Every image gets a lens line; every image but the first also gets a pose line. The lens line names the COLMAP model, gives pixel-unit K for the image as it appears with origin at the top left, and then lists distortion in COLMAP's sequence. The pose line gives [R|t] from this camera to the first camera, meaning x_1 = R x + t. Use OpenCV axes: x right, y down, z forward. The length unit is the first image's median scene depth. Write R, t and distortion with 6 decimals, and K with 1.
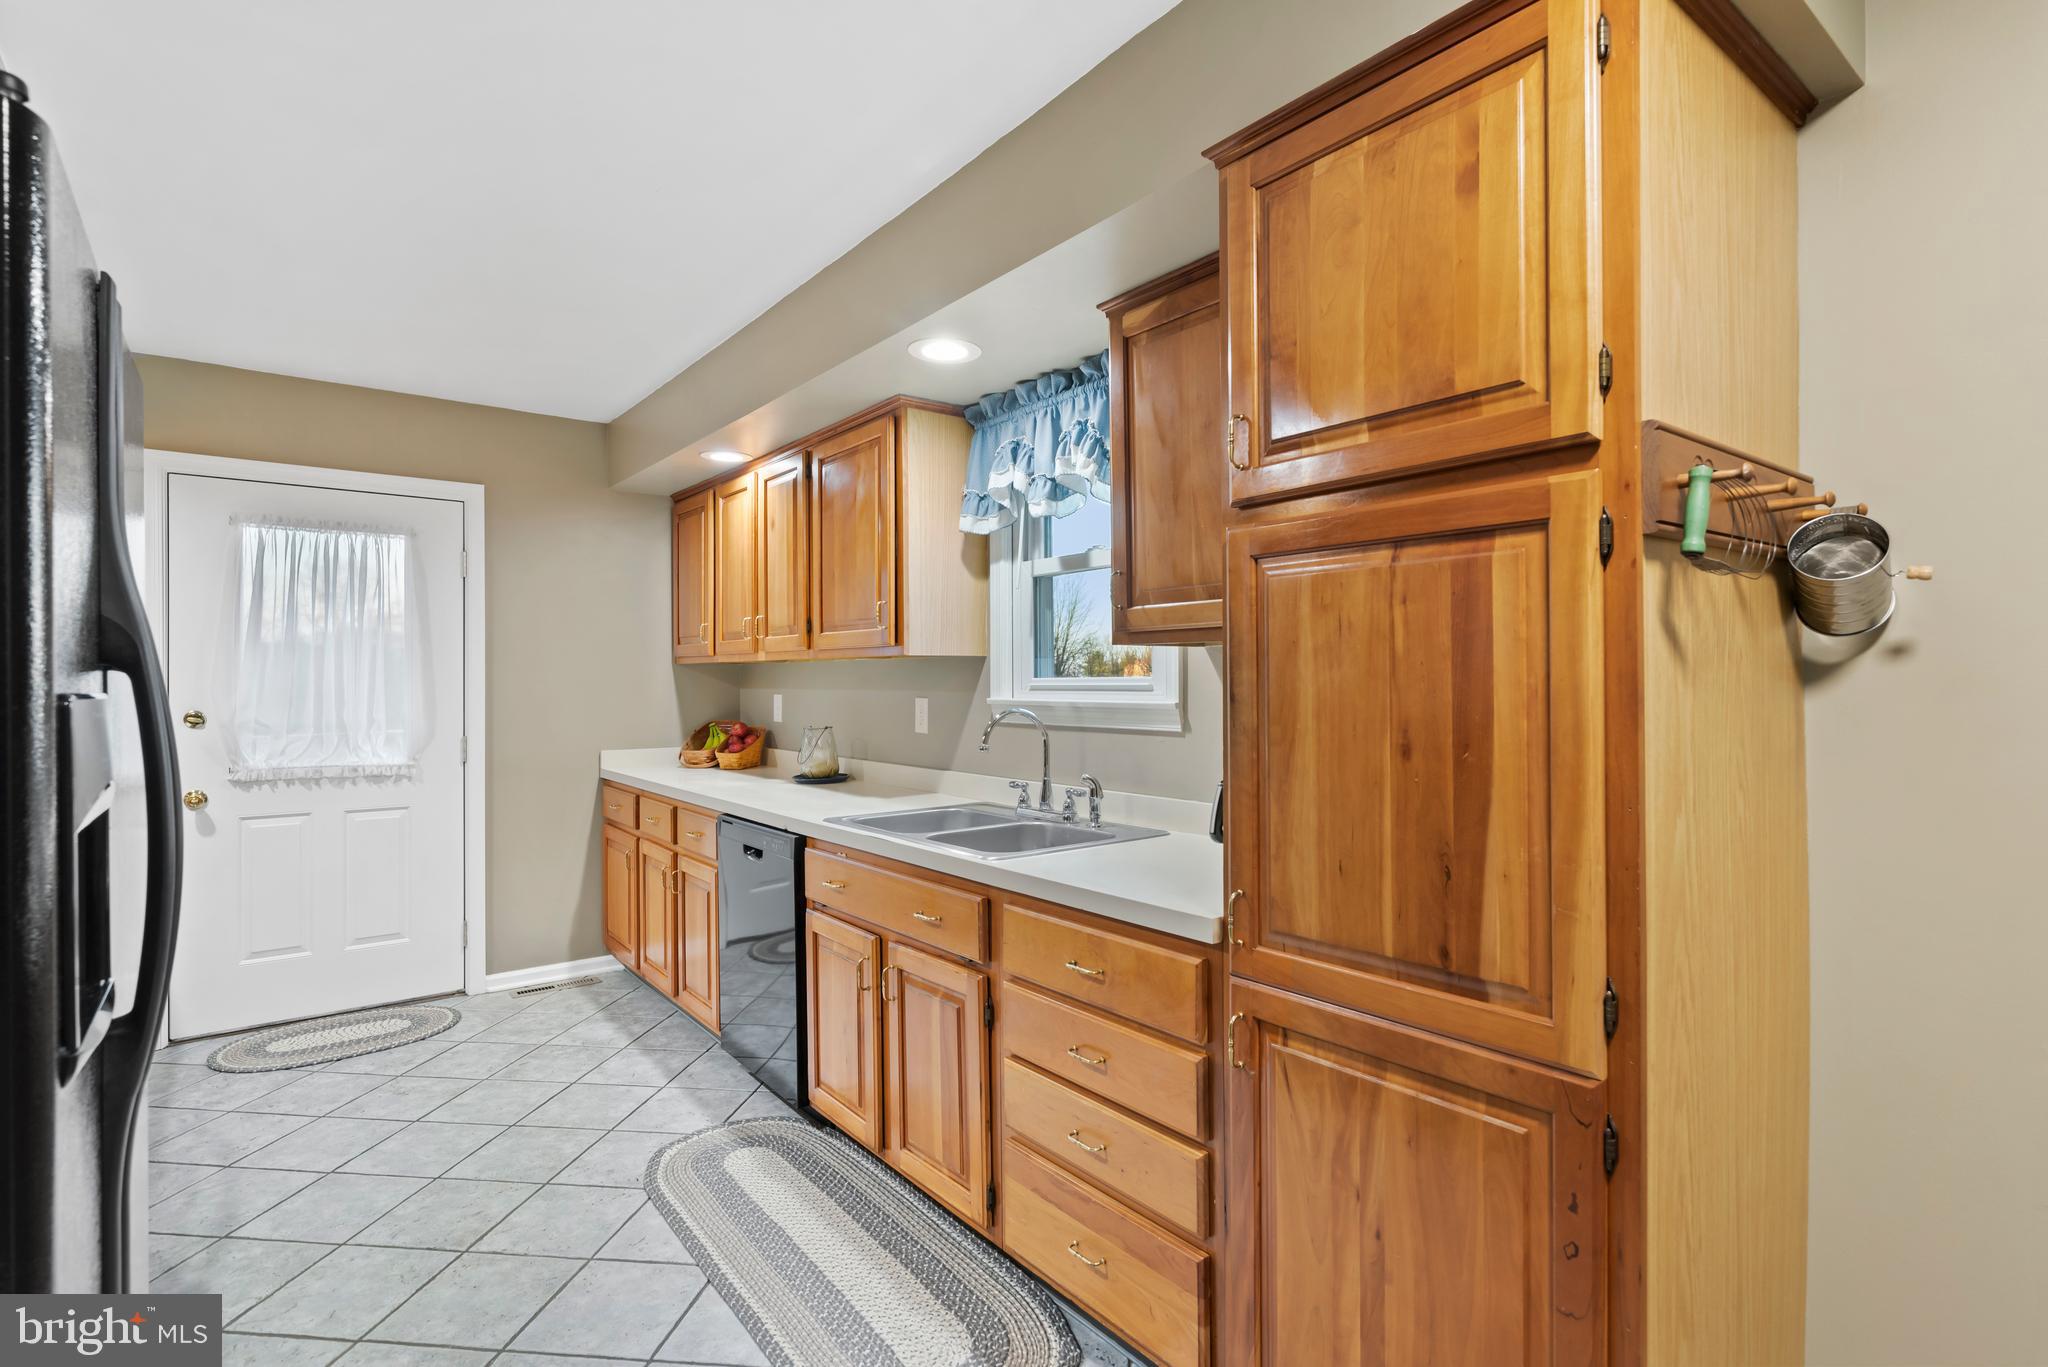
lens RADIAL K [[996.1, 0, 1030.8], [0, 996.1, 679.6], [0, 0, 1]] dist [0.001193, 0.000937]
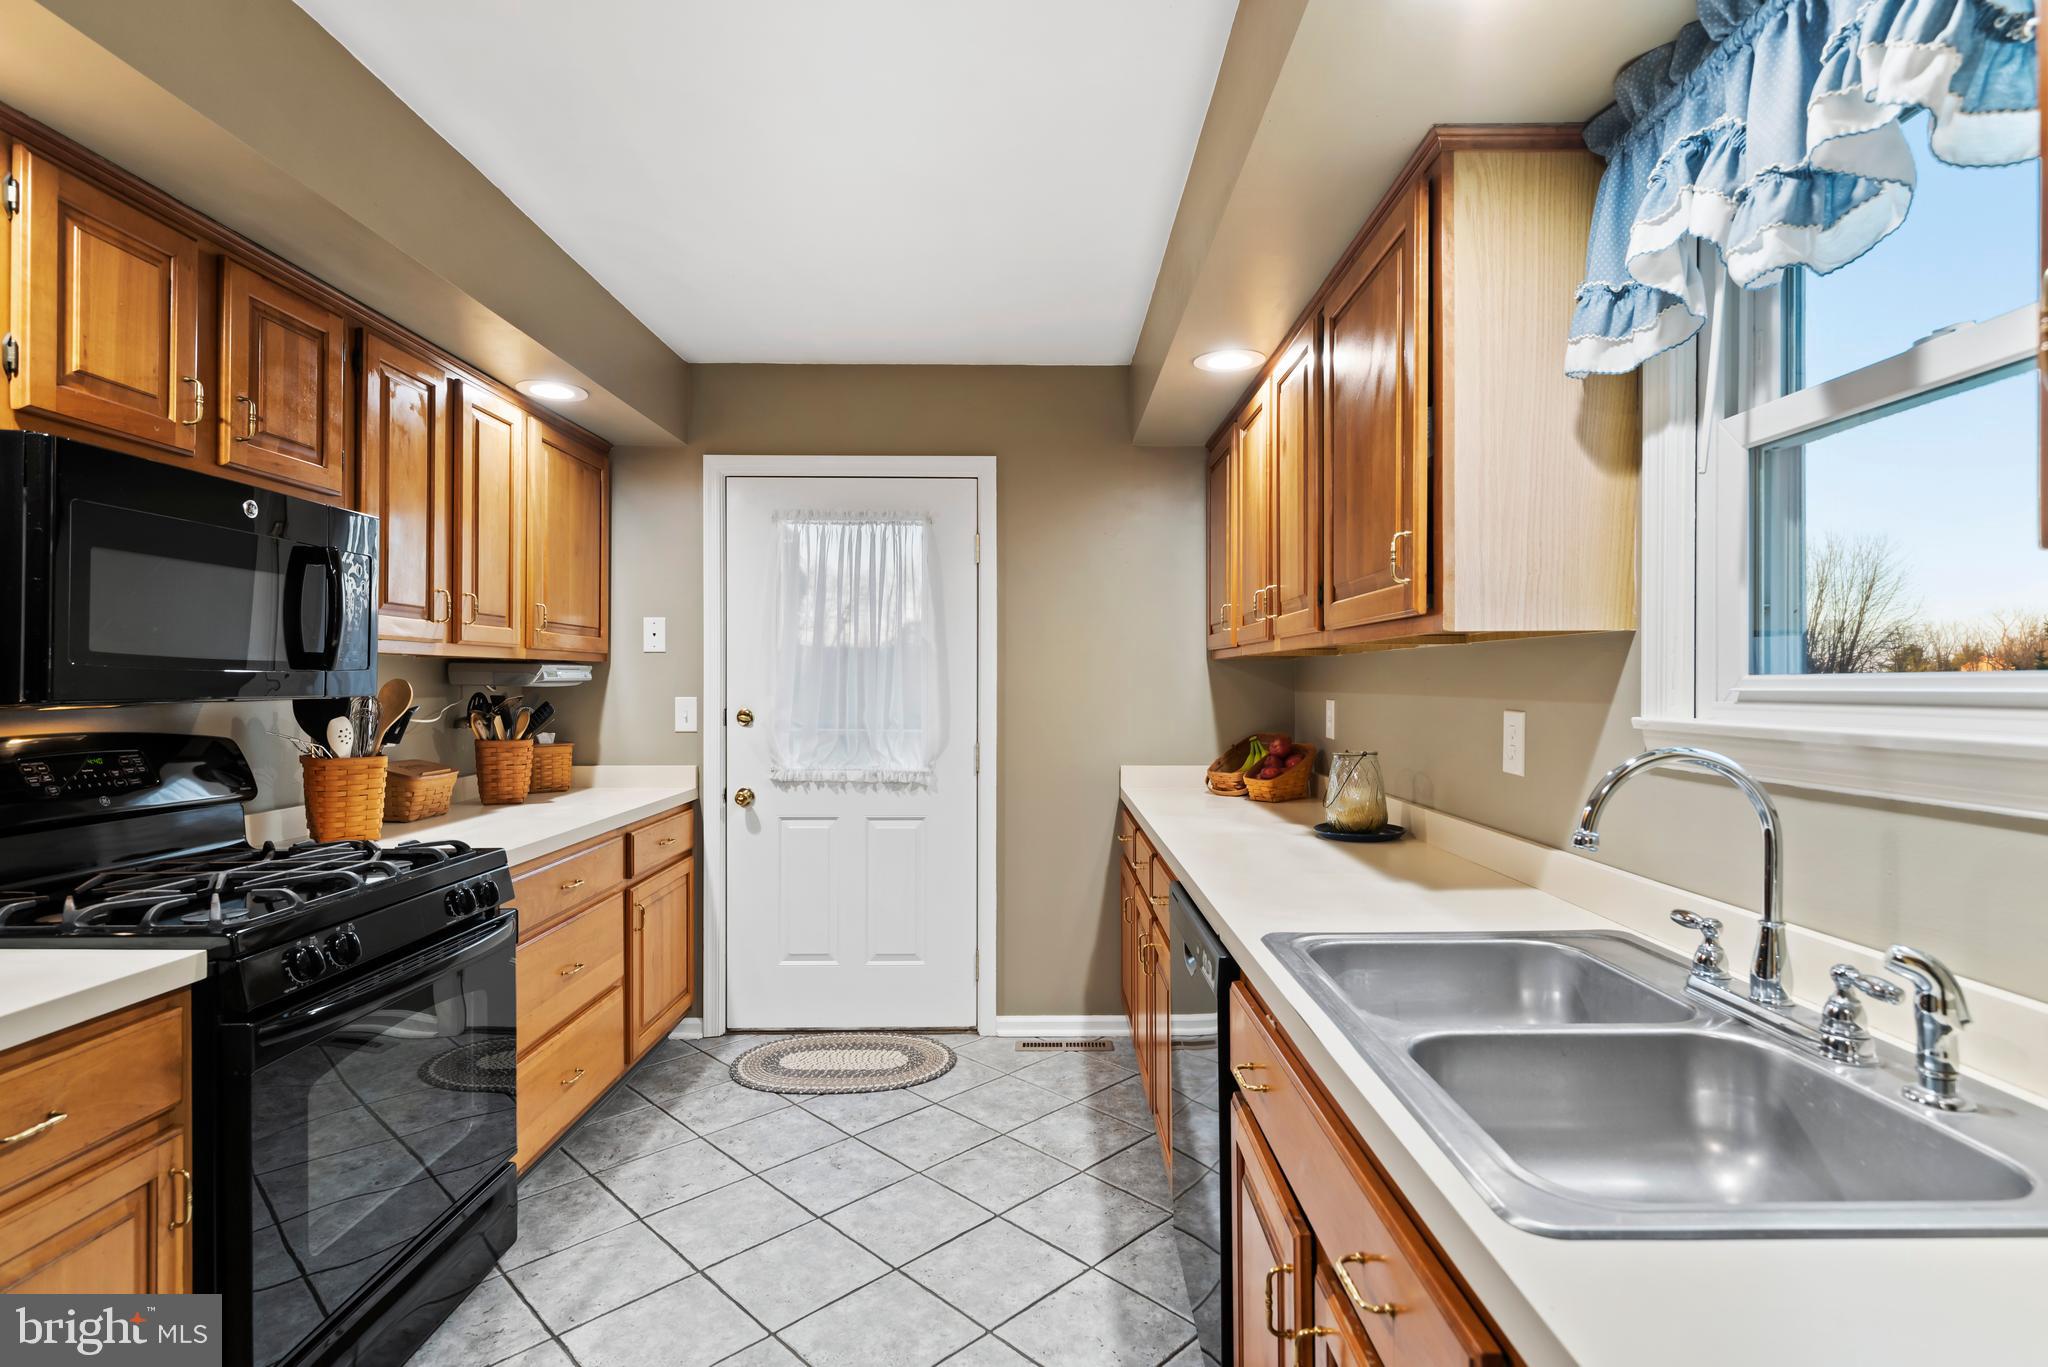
lens RADIAL K [[996.1, 0, 1050.6], [0, 996.1, 692.9], [0, 0, 1]] dist [0.001193, 0.000937]
pose [[0.799371, 0.009501, -0.600763, 0.019666], [-0.002365, 0.999917, 0.012668, 0.001409], [0.600834, -0.008706, 0.799327, 0.414387]]
